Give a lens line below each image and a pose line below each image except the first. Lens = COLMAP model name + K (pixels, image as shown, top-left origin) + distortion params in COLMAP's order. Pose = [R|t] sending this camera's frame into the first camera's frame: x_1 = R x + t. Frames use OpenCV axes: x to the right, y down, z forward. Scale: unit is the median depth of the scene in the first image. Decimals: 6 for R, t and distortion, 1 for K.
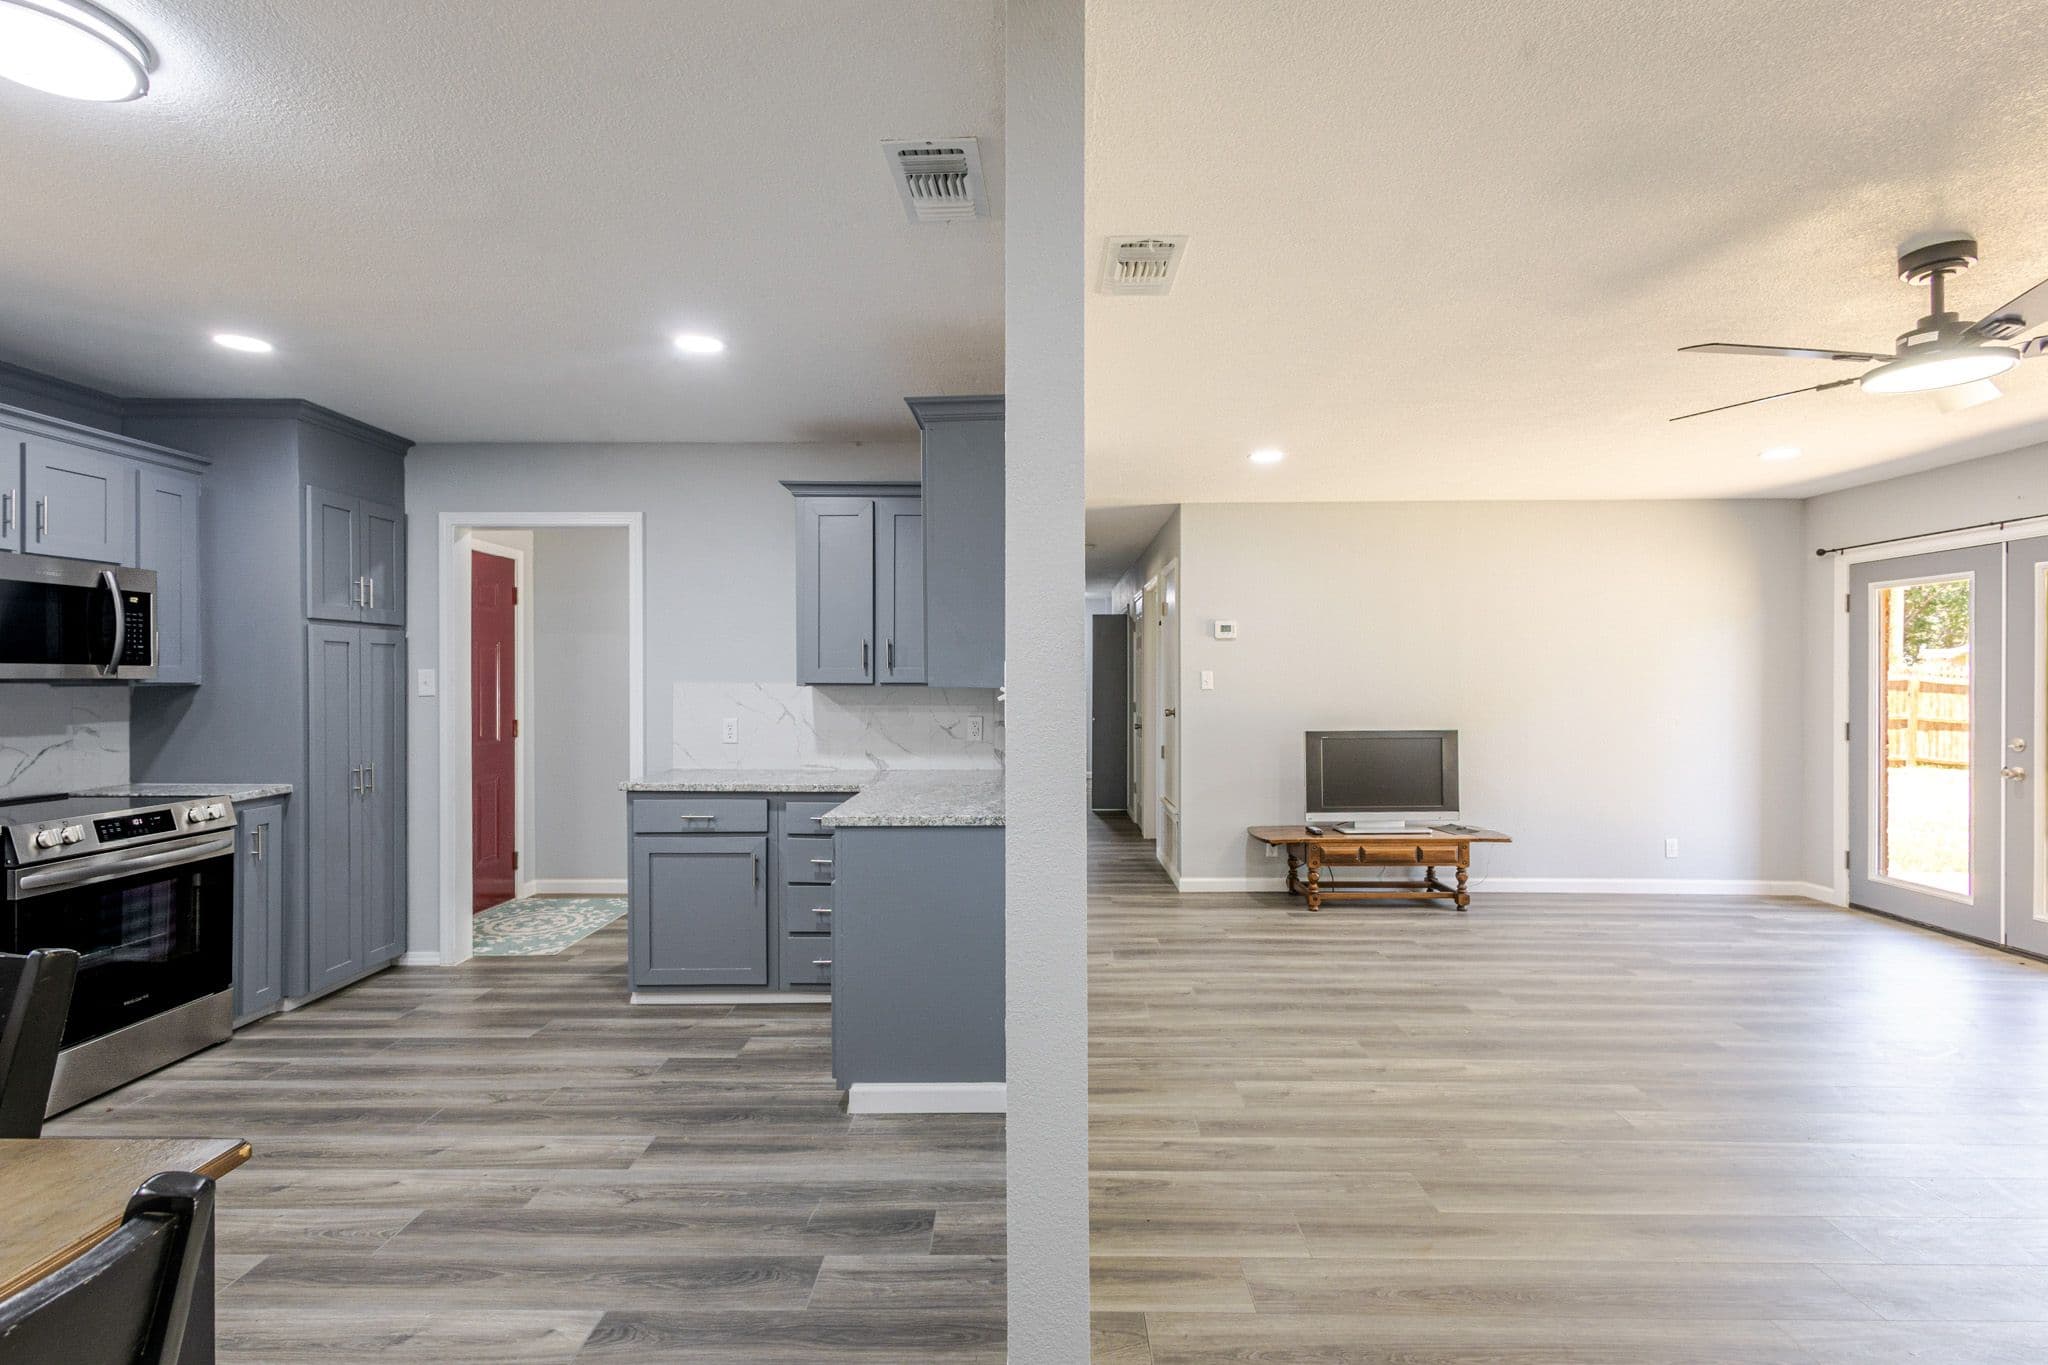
lens RADIAL K [[975.1, 0, 1024.0], [0, 975.1, 682.5], [0, 0, 1]] dist [0.030065, -0.007819]
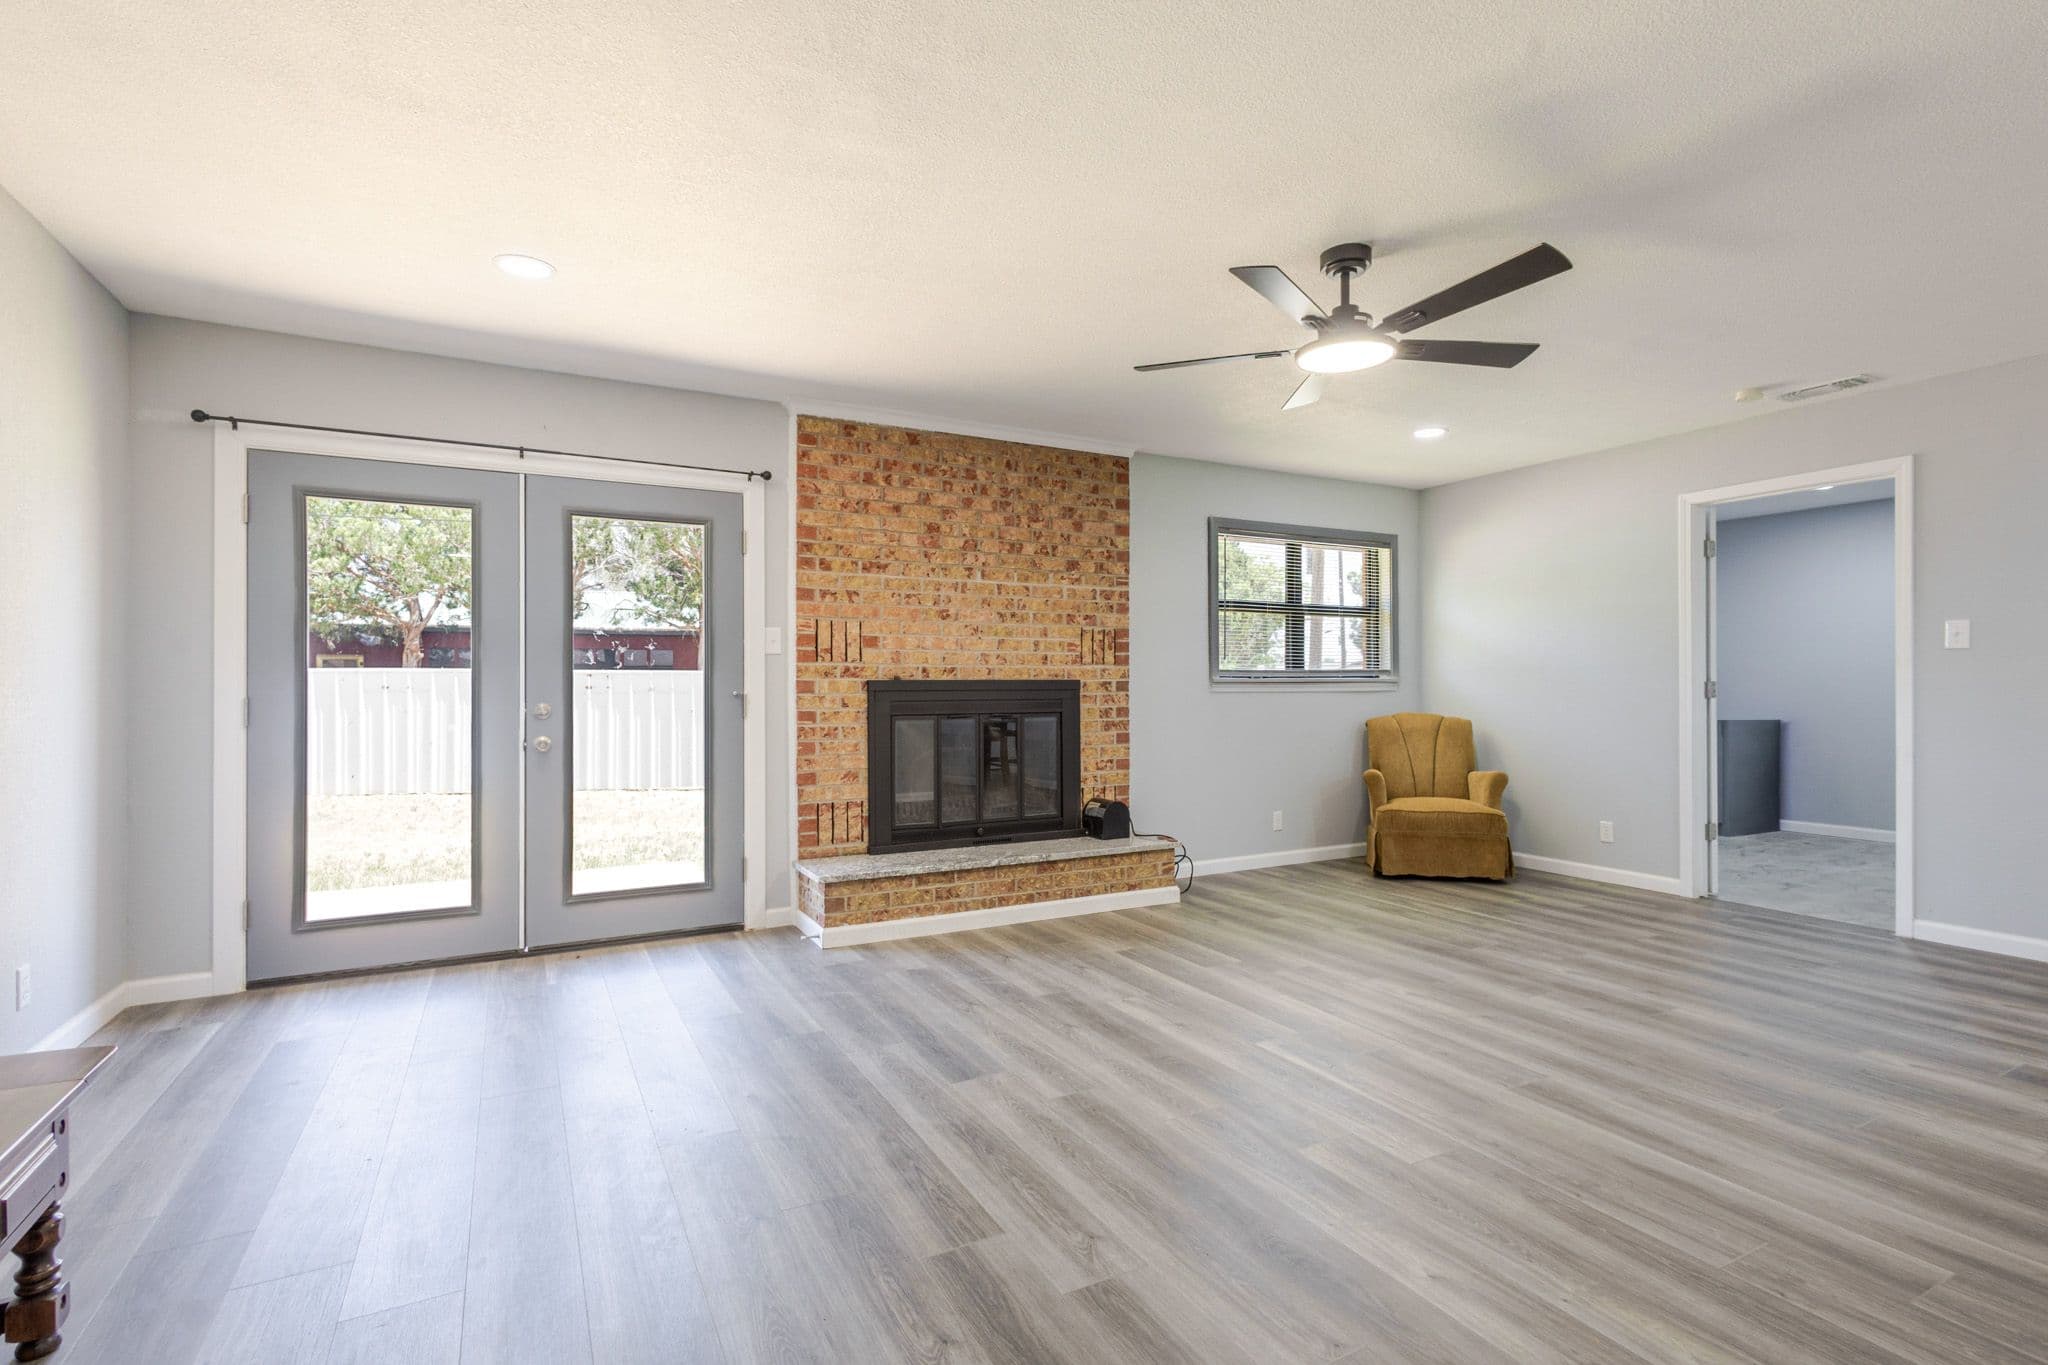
lens RADIAL K [[953.4, 0, 1024.0], [0, 953.4, 682.5], [0, 0, 1]] dist [0.015376, -0.004989]
pose [[-0.490586, 0.004689, 0.871380, 0.009401], [0.003801, 0.999988, -0.003241, 0.006217], [-0.871384, 0.001723, -0.490598, 0.155137]]
